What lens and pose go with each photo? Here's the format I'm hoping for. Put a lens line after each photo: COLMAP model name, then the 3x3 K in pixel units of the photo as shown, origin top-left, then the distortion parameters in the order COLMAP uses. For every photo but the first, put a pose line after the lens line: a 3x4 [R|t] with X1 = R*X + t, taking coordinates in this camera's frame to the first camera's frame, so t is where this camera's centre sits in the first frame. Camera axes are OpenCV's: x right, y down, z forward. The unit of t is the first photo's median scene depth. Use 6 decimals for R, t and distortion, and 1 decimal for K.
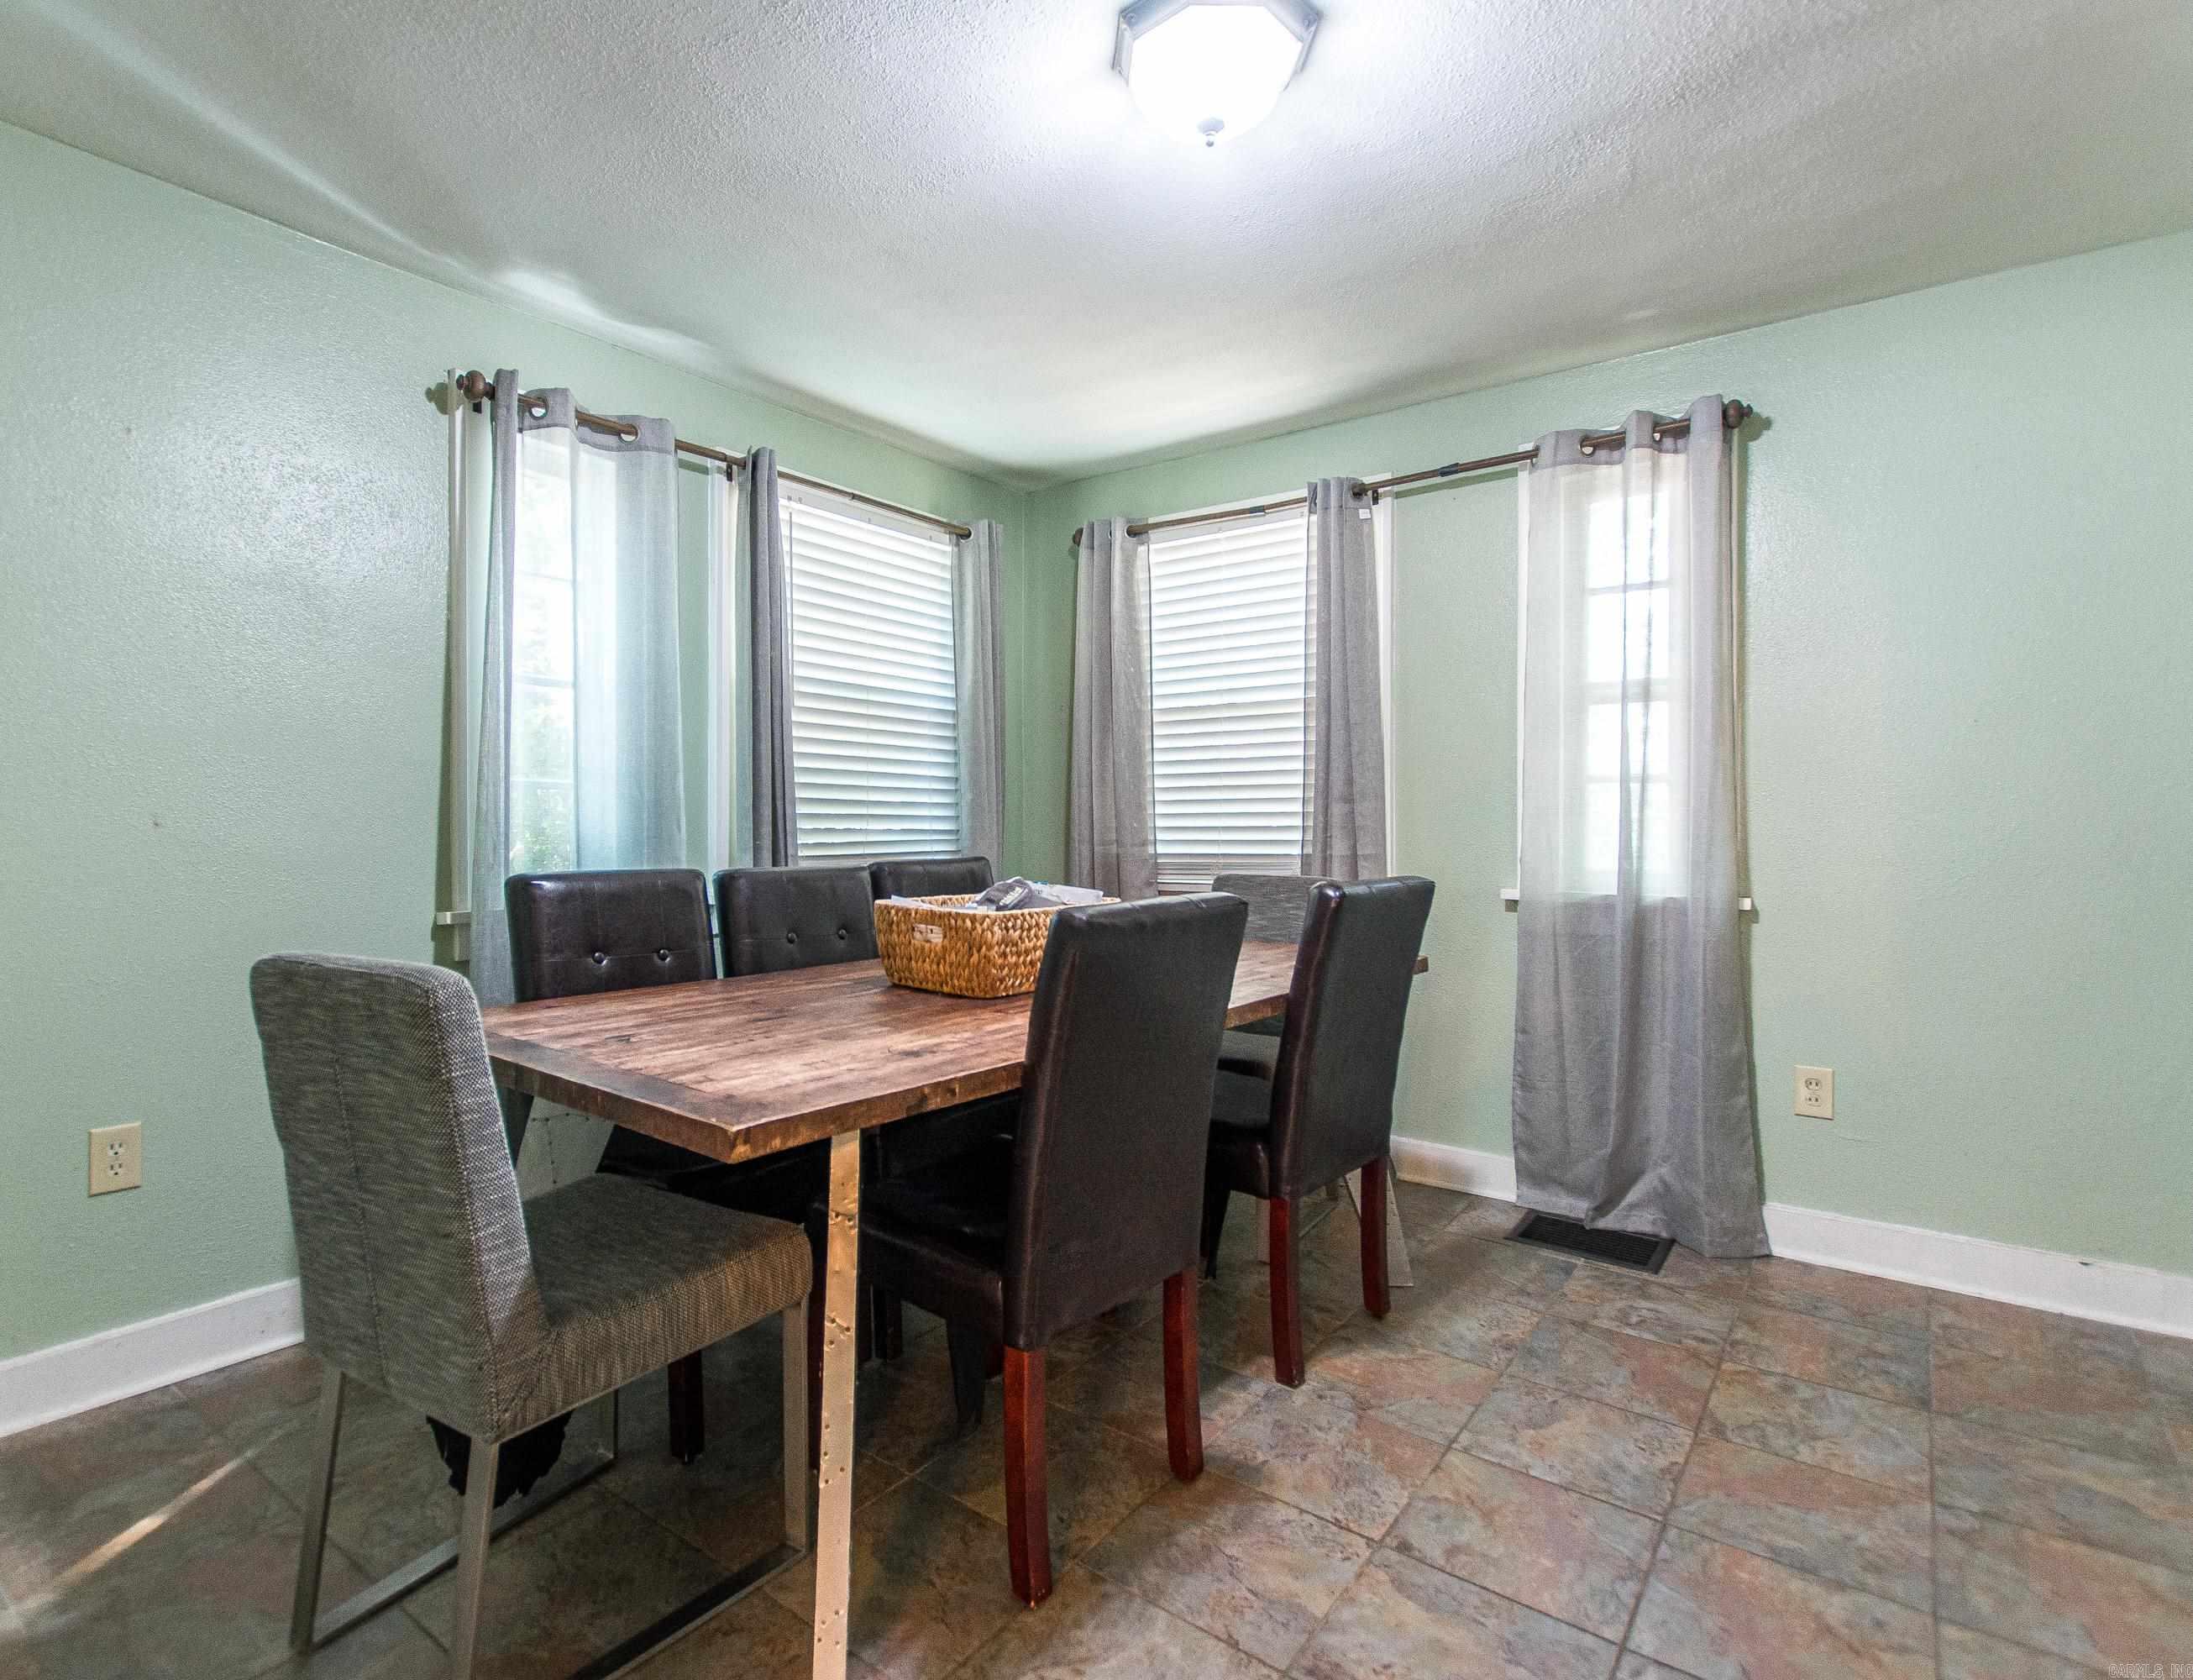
lens RADIAL K [[1091.8, 0, 1096.5], [0, 1091.8, 840.0], [0, 0, 1]] dist [0.014763, -0.000123]
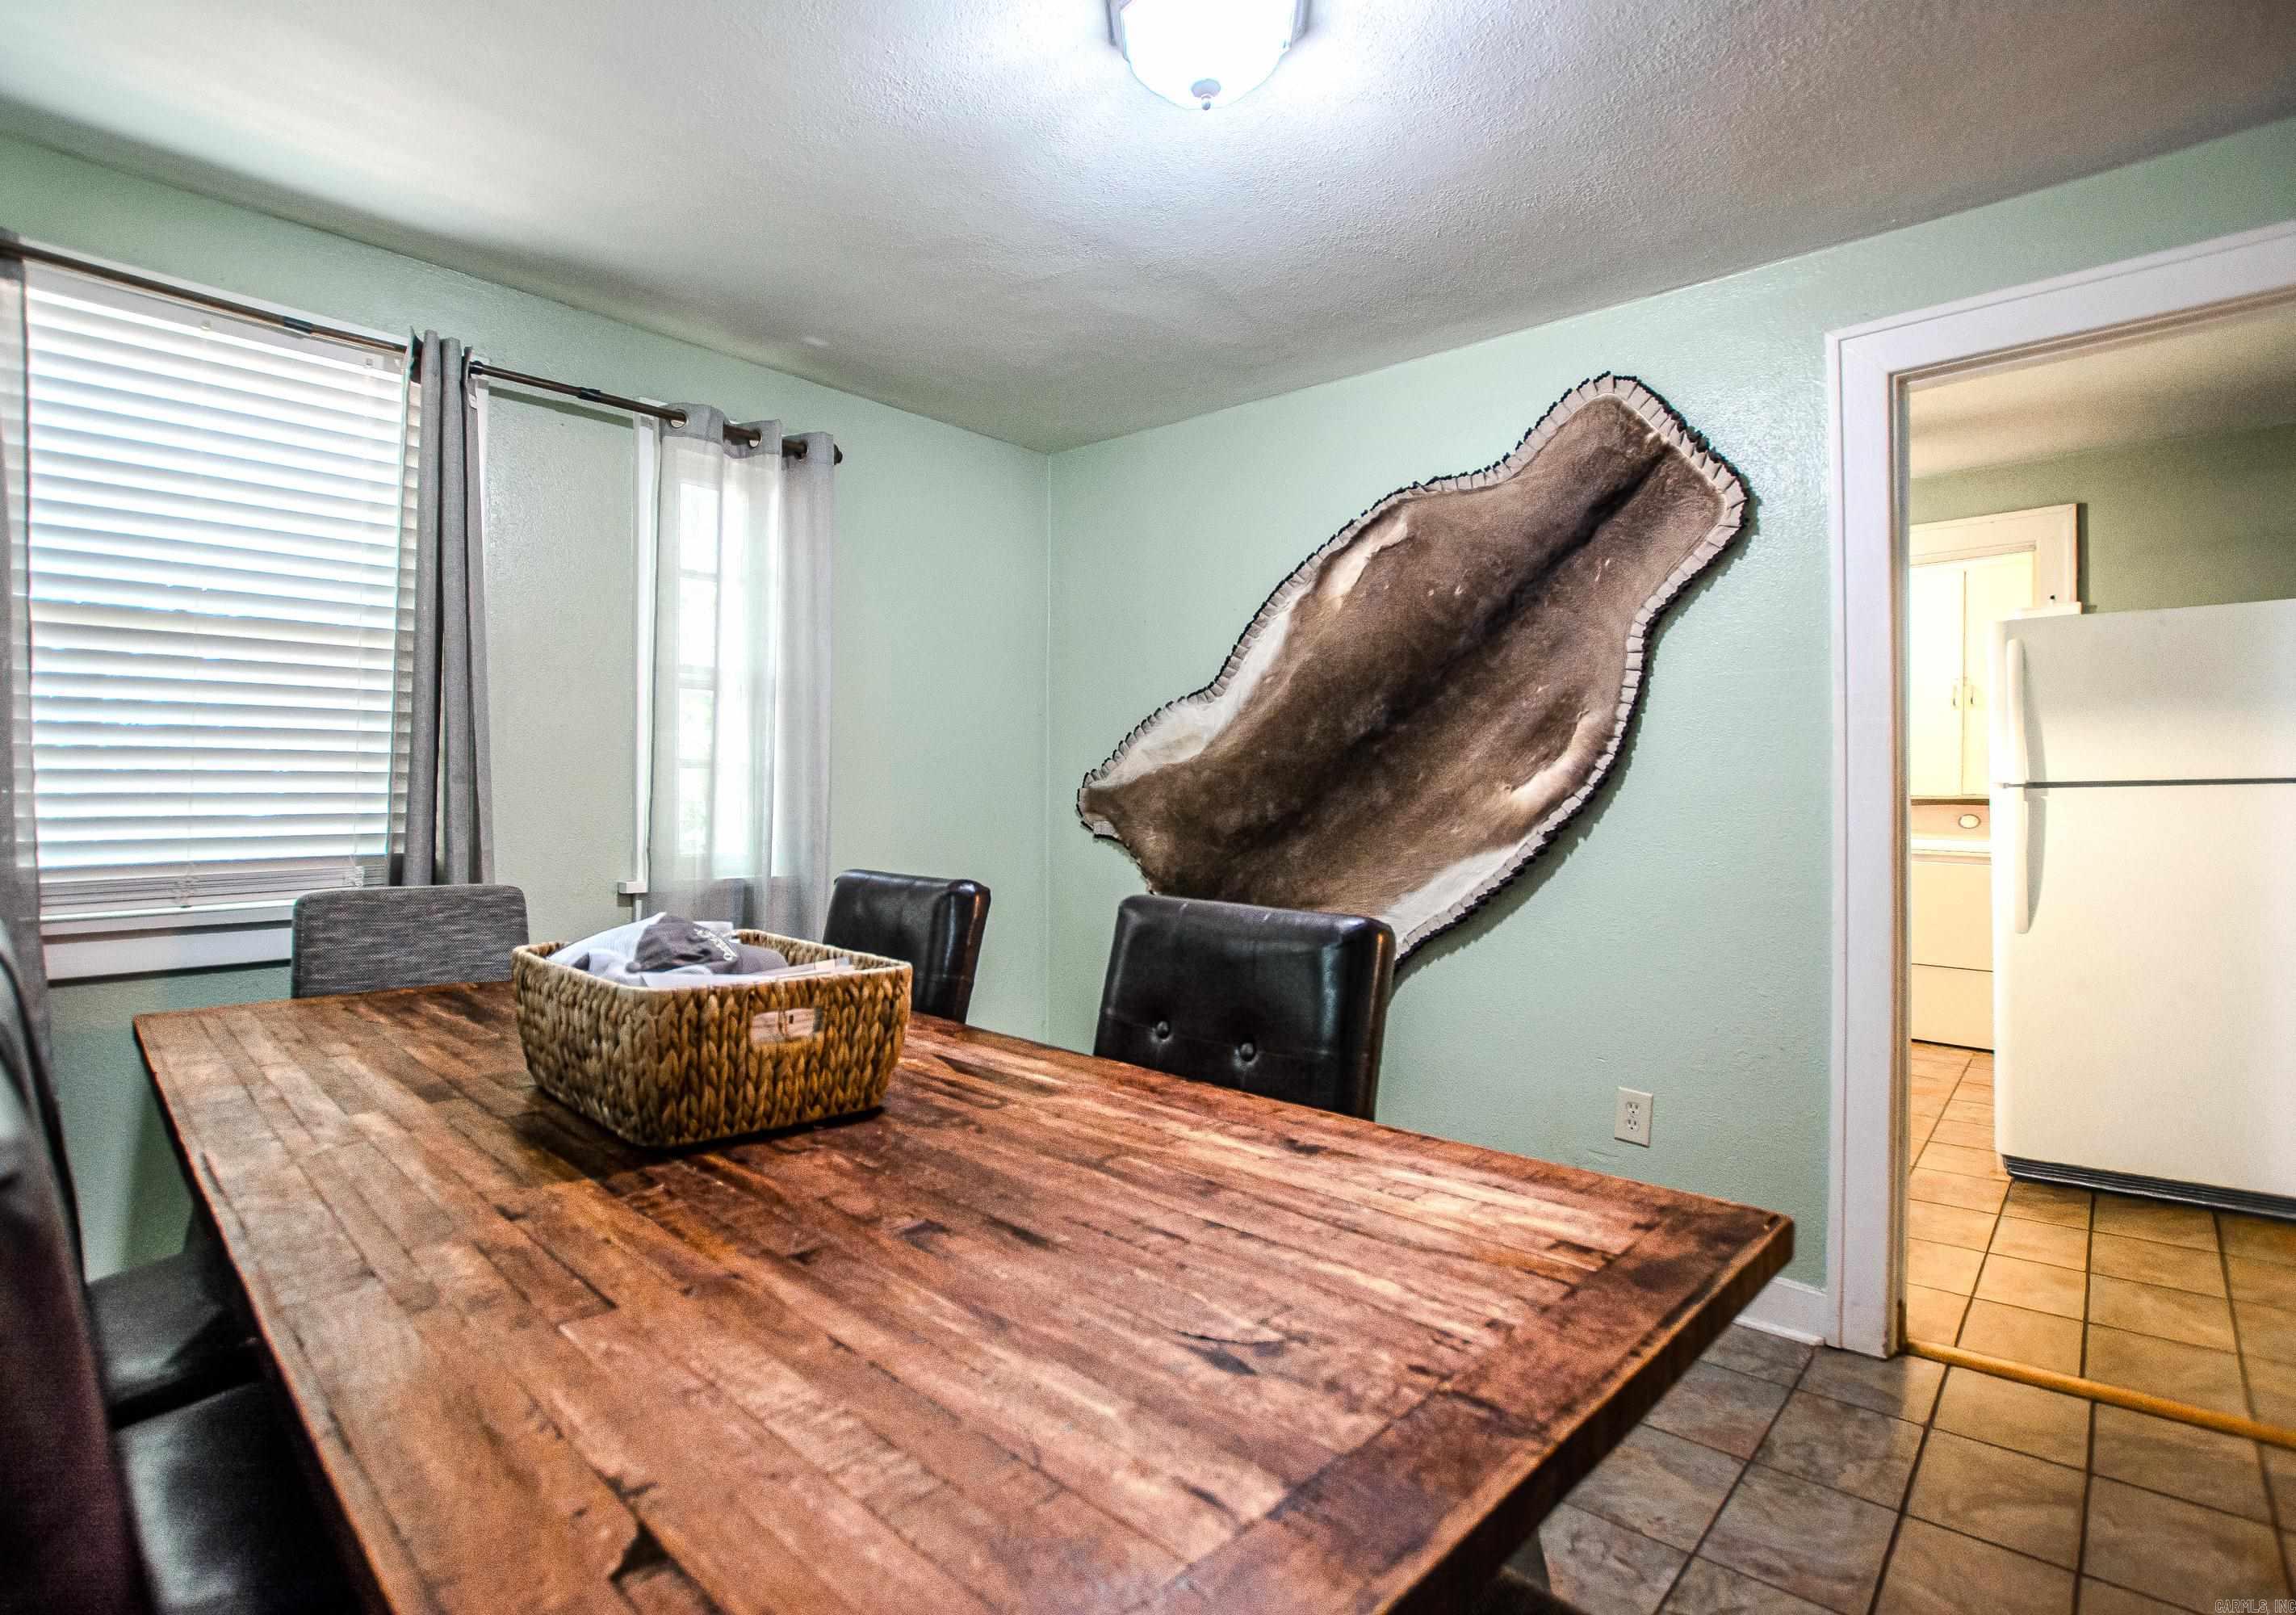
lens RADIAL K [[1024.4, 0, 1148.0], [0, 1024.4, 807.5], [0, 0, 1]] dist [-0.000856, -0.000108]
pose [[0.196825, -0.007726, 0.980408, -0.368963], [0.010804, 0.999925, 0.005711, -0.016301], [-0.980379, 0.009468, 0.196894, 0.413424]]
